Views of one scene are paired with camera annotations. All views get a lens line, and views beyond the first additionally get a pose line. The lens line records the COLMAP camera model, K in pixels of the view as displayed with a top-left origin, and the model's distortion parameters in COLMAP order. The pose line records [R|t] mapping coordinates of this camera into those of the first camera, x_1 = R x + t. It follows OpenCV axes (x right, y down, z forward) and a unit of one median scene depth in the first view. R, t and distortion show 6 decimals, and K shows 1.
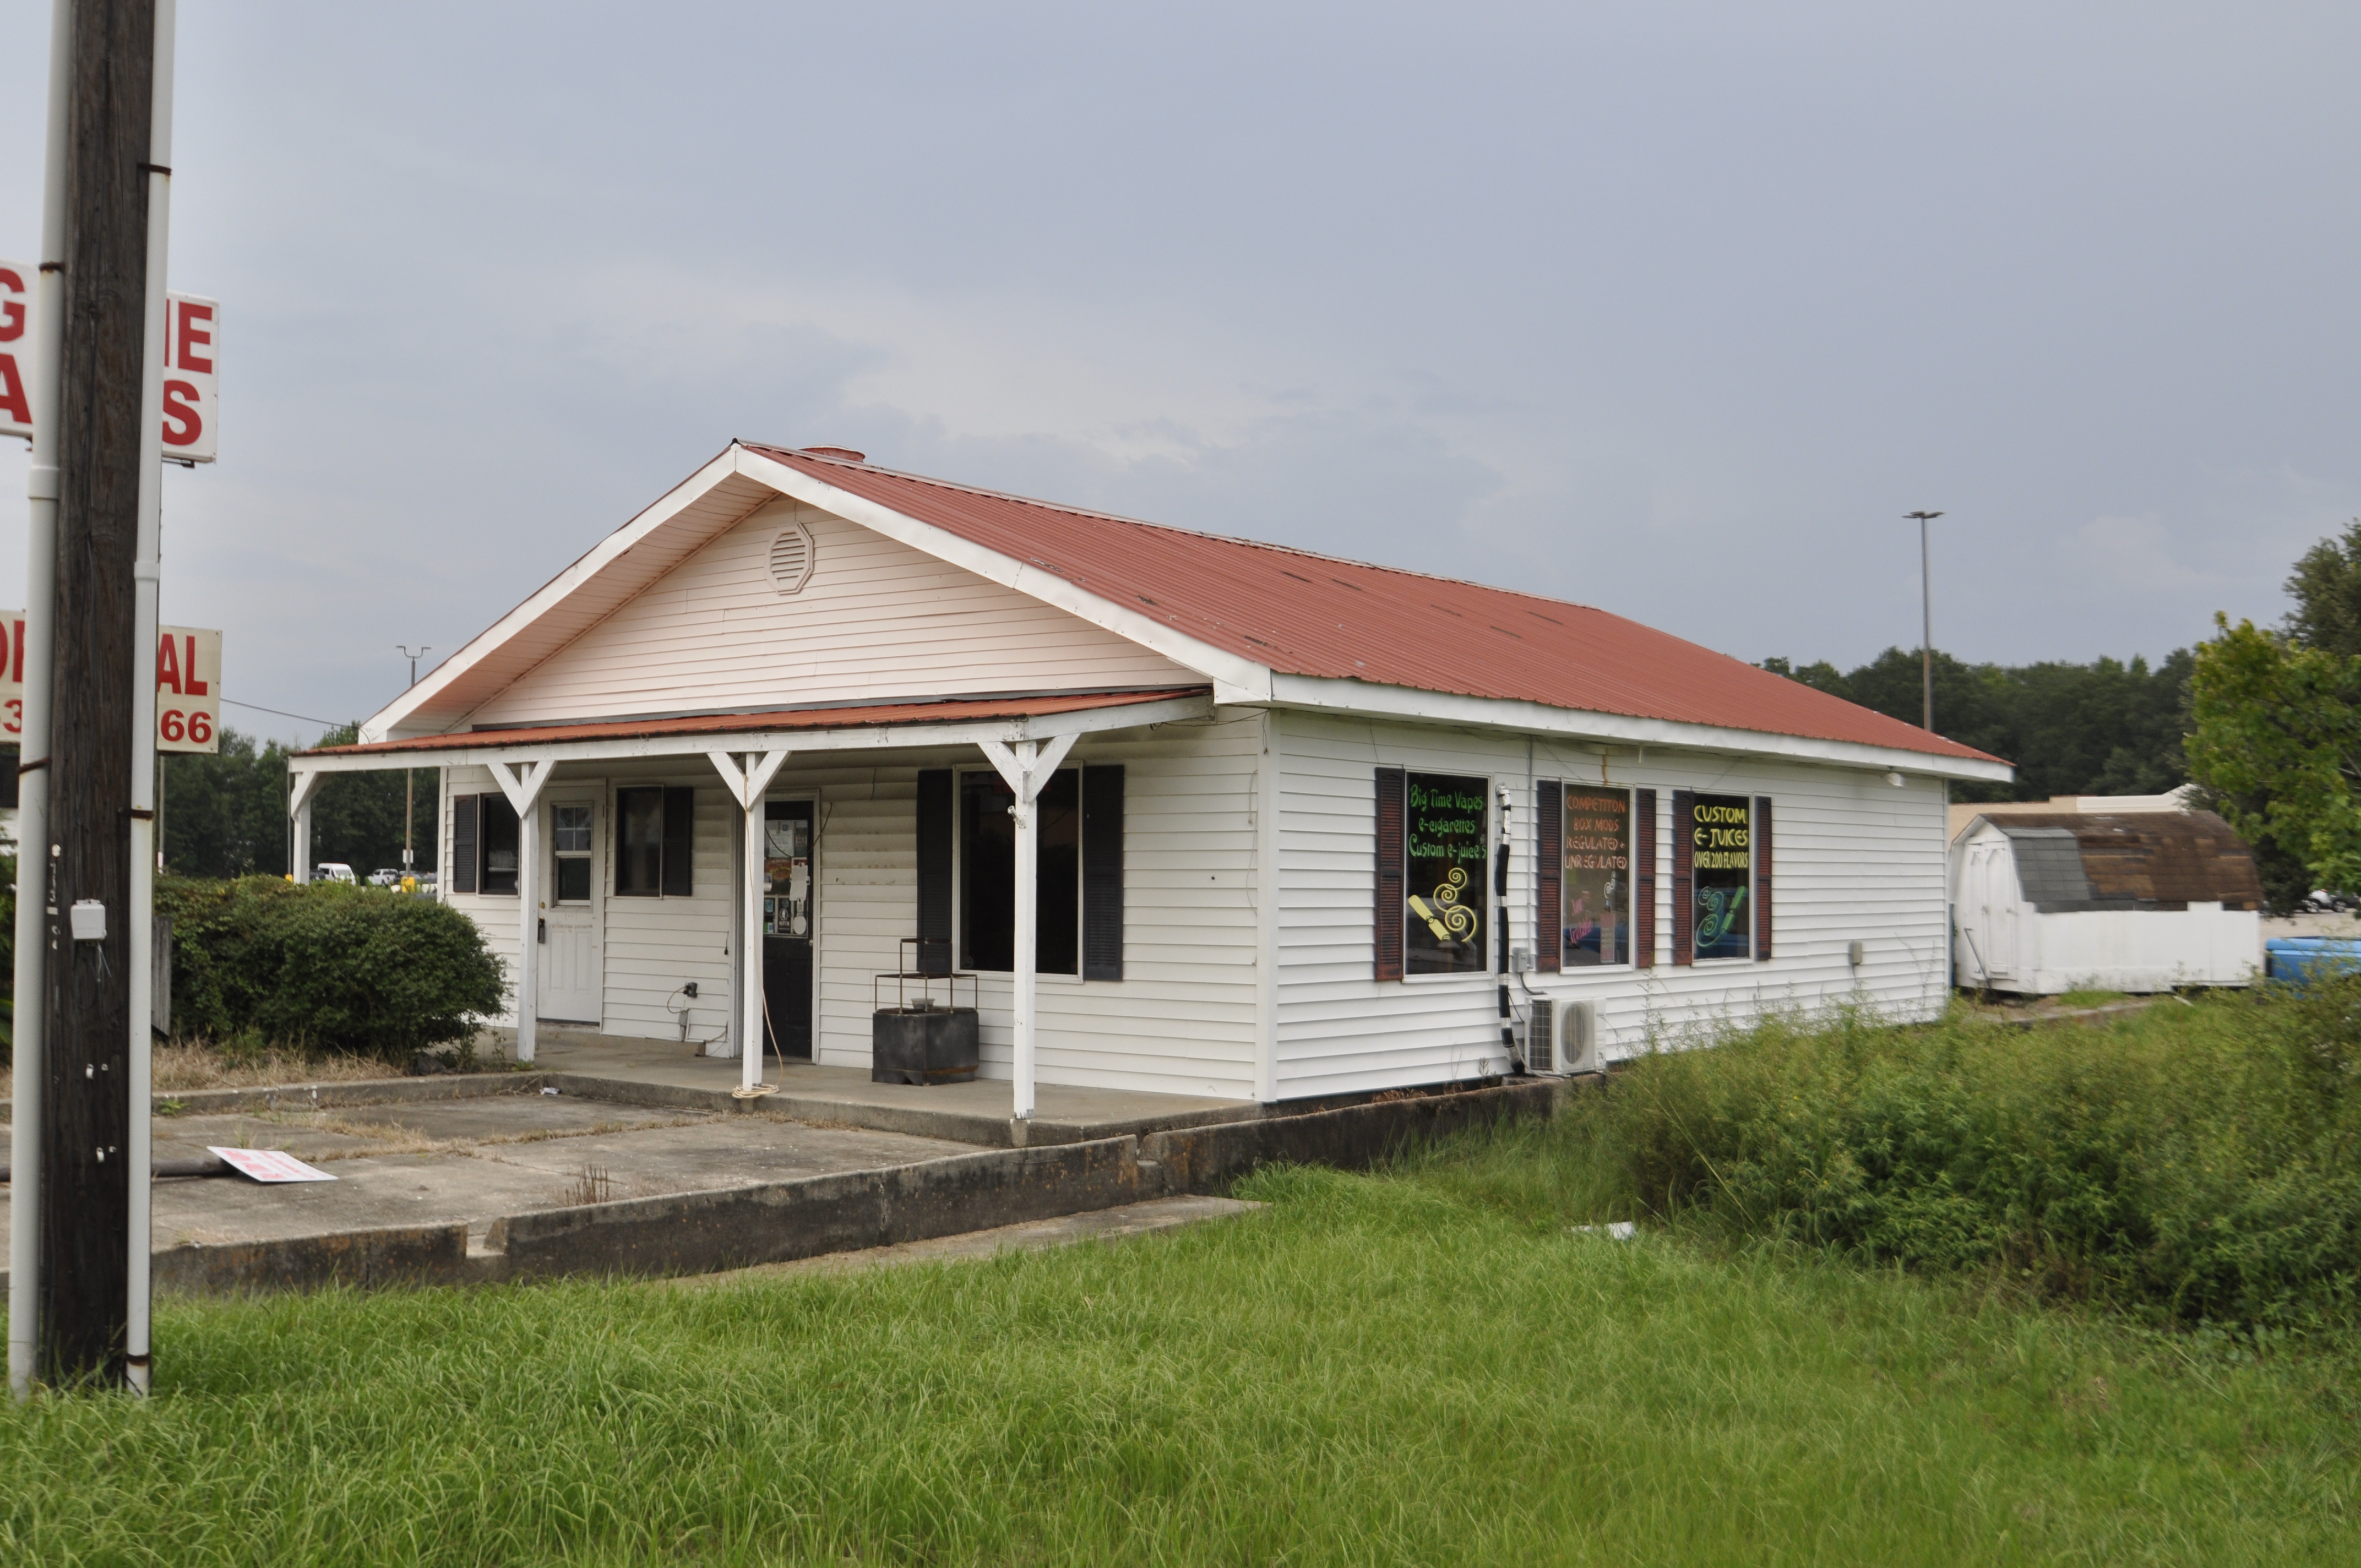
lens RADIAL K [[2374.6, 0, 1137.0], [0, 2374.6, 738.8], [0, 0, 1]] dist [-0.078767, 0.000000]
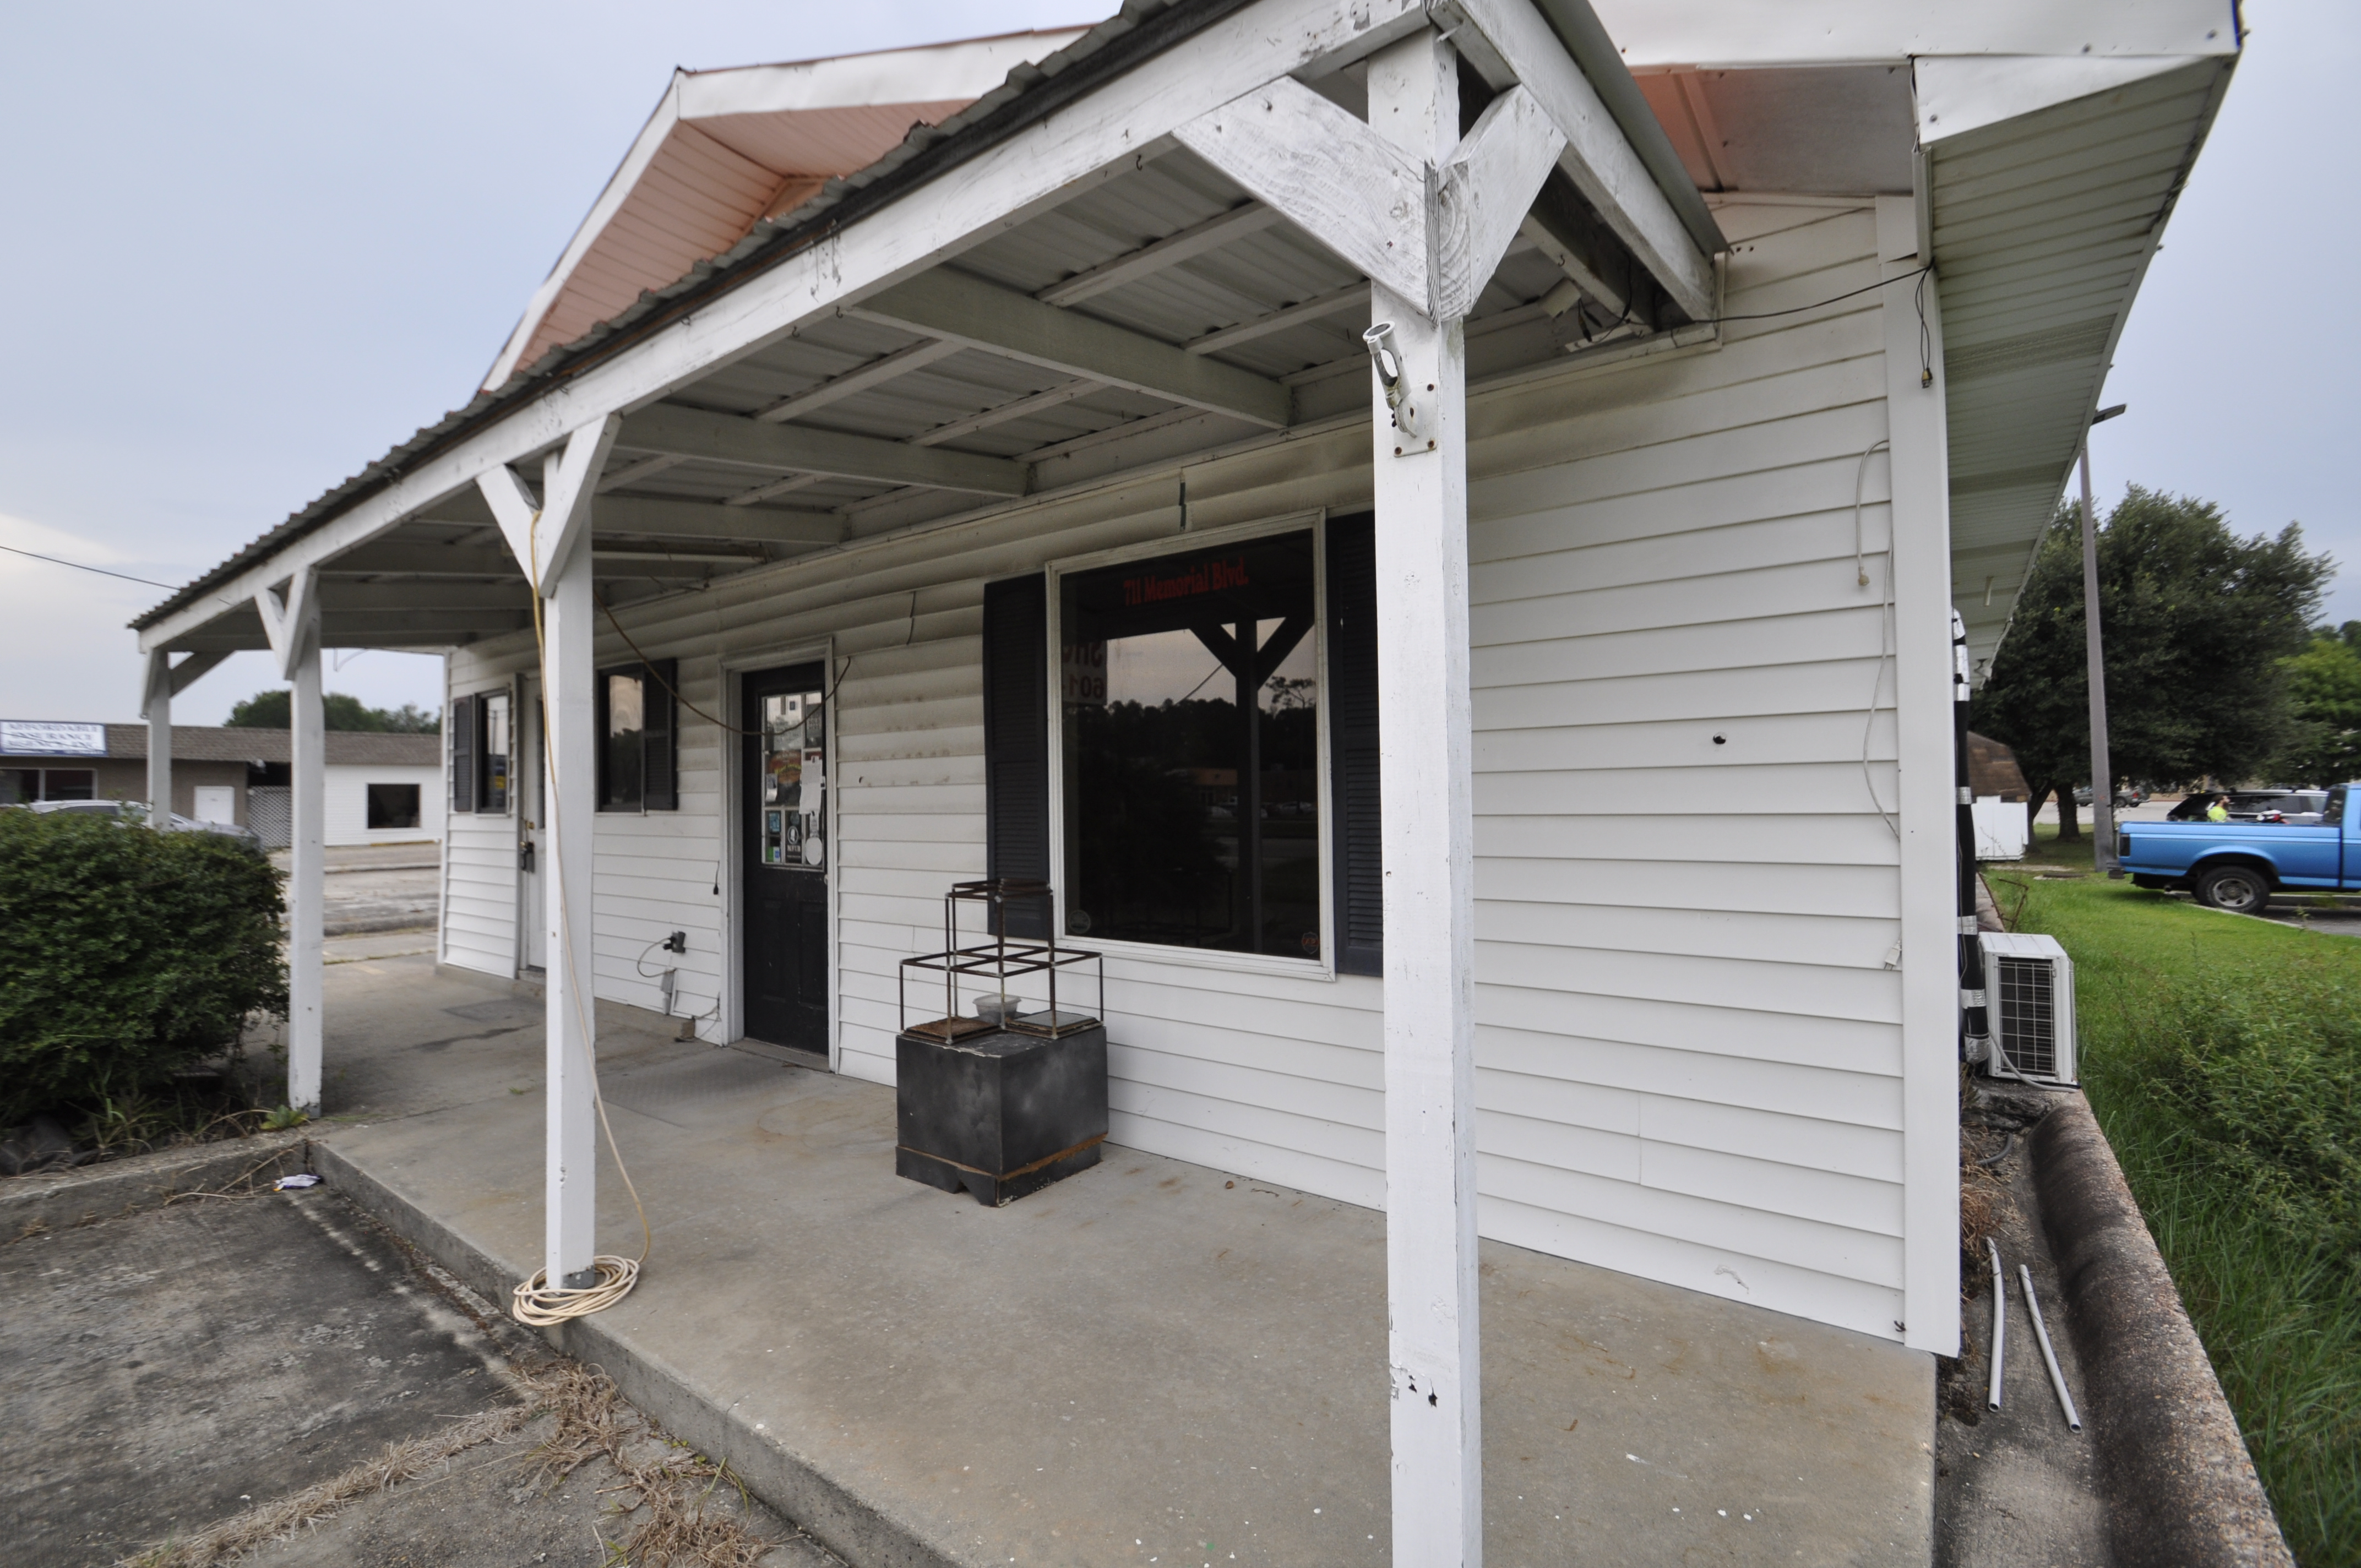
lens RADIAL K [[1032.2, 0, 1144.3], [0, 1032.2, 778.1], [0, 0, 1]] dist [0.005007, -0.010271]
pose [[0.999435, -0.016725, 0.029158, -0.062519], [0.015594, 0.999134, 0.038583, 0.051926], [-0.029778, -0.038106, 0.998830, 0.758114]]
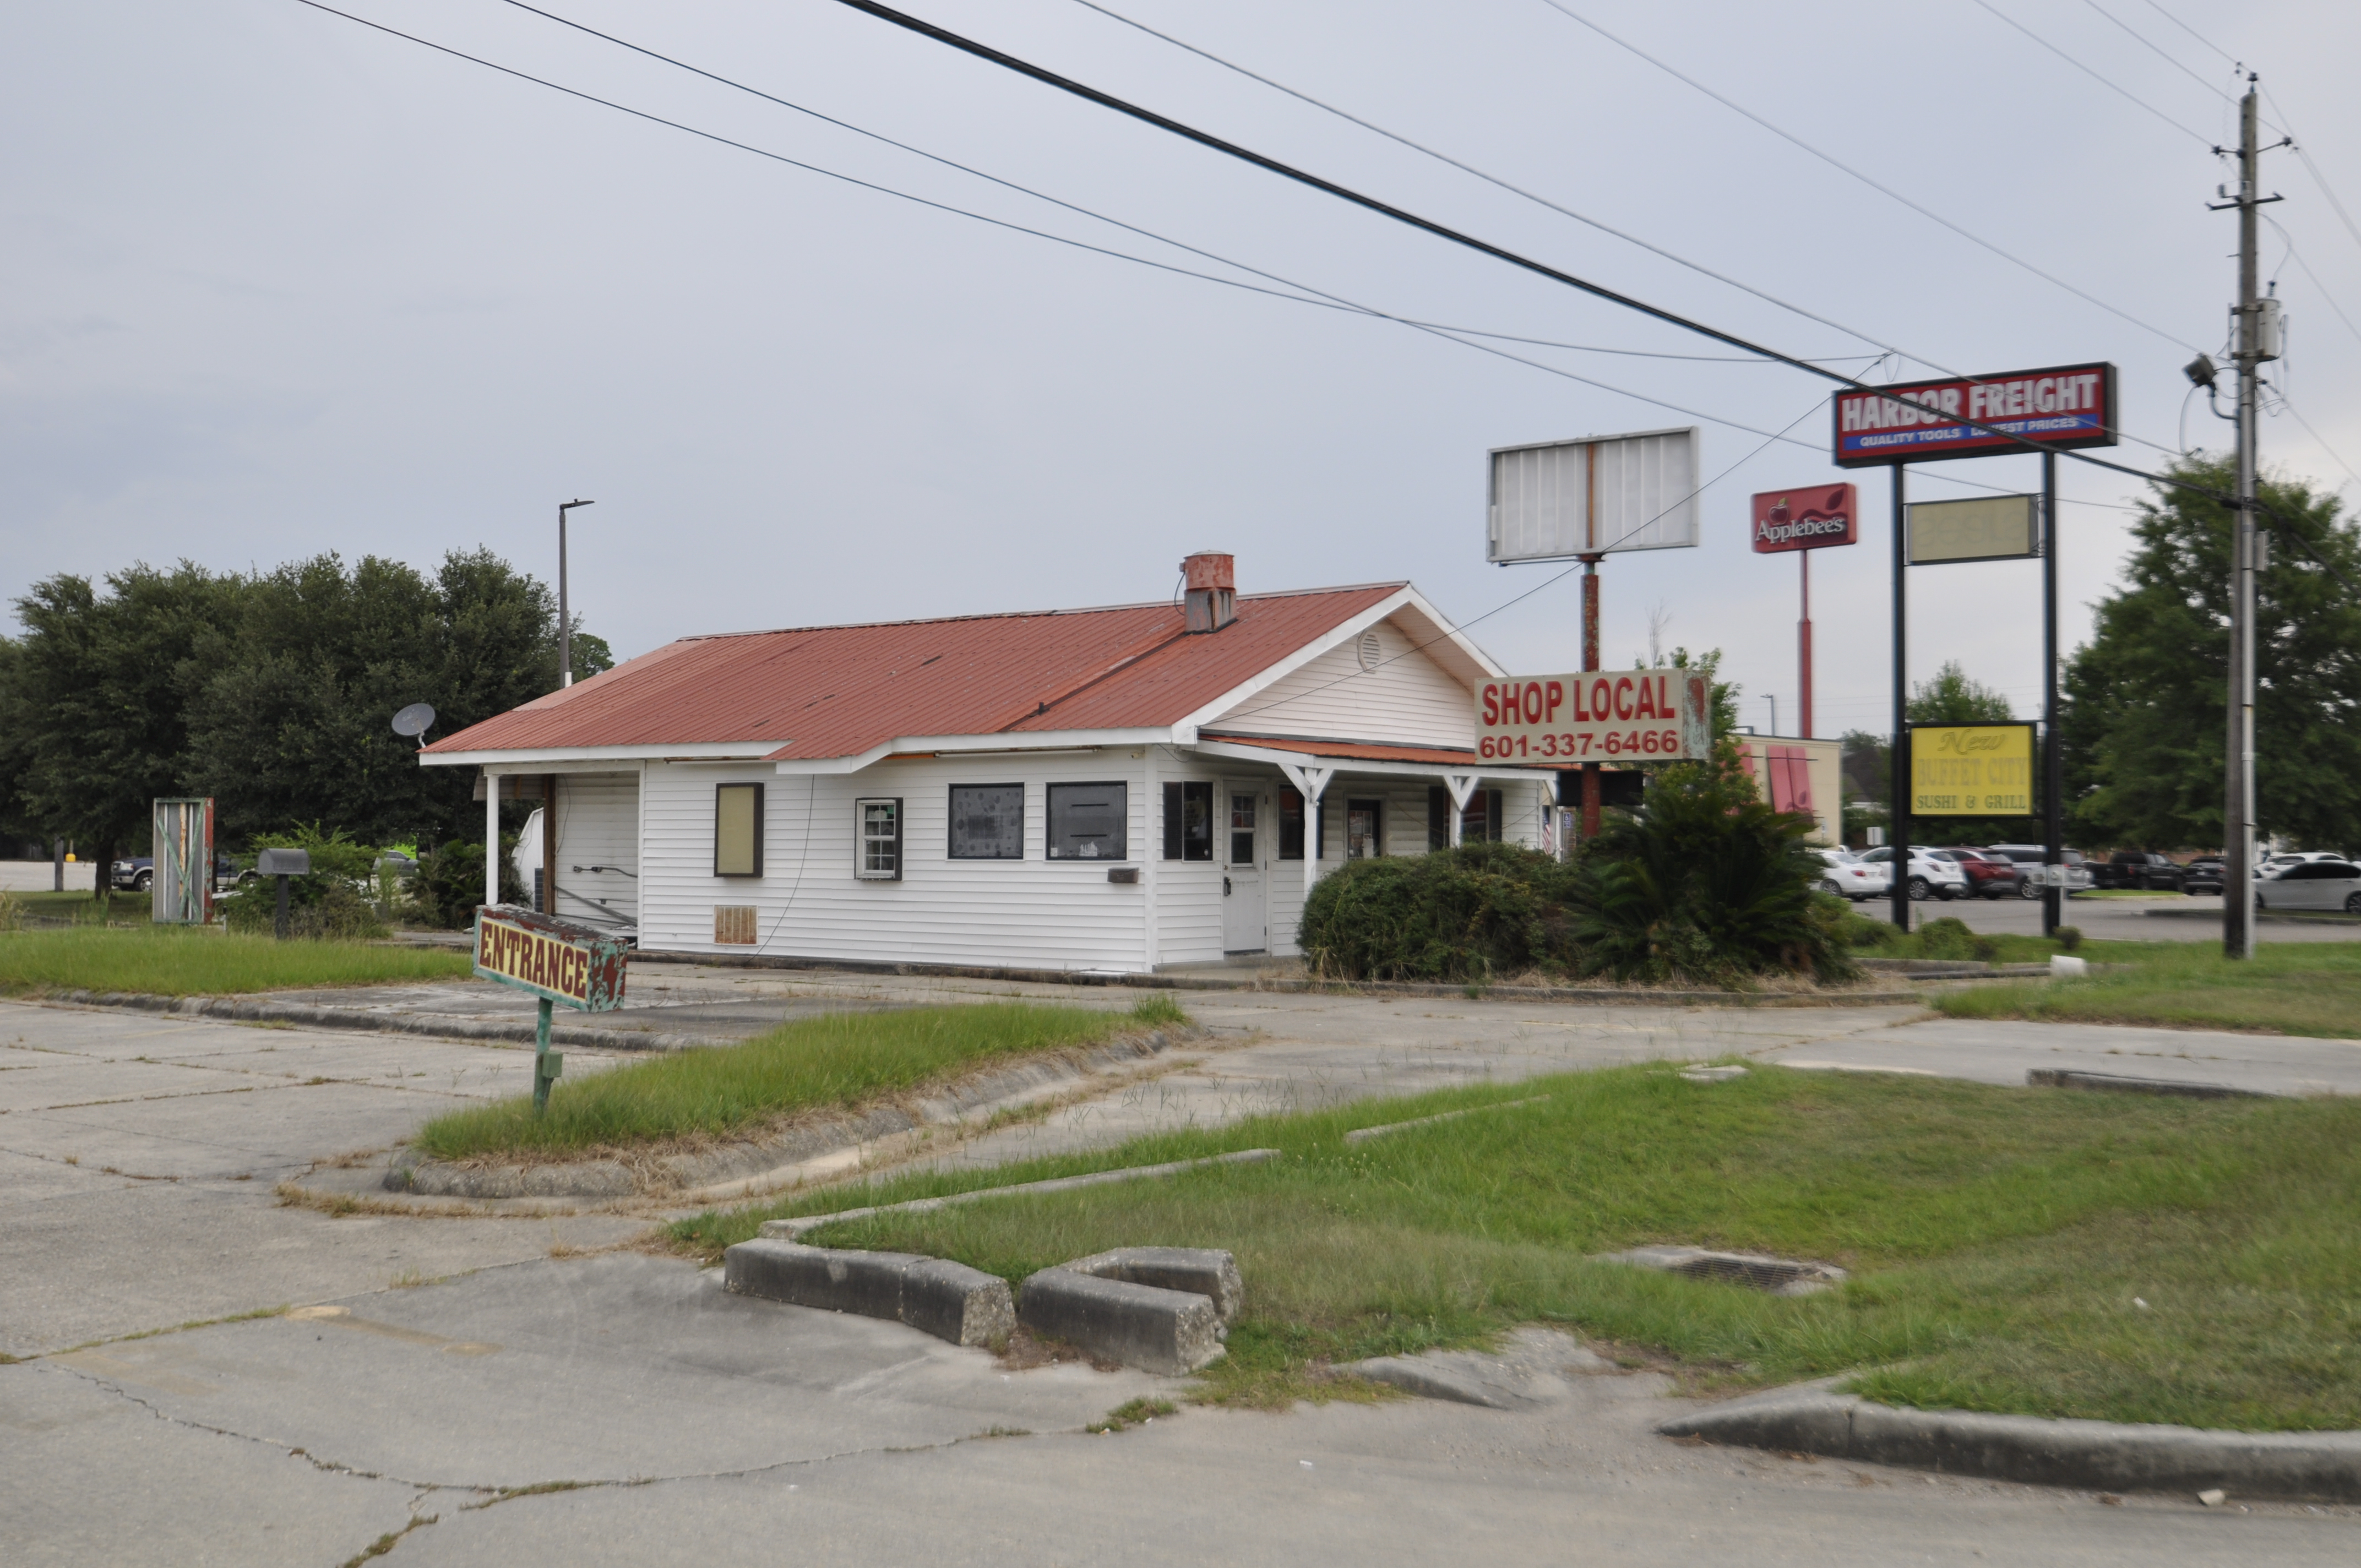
lens RADIAL K [[2374.6, 0, 1117.0], [0, 2374.6, 742.6], [0, 0, 1]] dist [-0.078767, 0.000000]
pose [[-0.024115, 0.037926, 0.998990, -1.987630], [-0.063581, 0.997199, -0.039393, 0.070956], [-0.997685, -0.064467, -0.021636, 1.368470]]
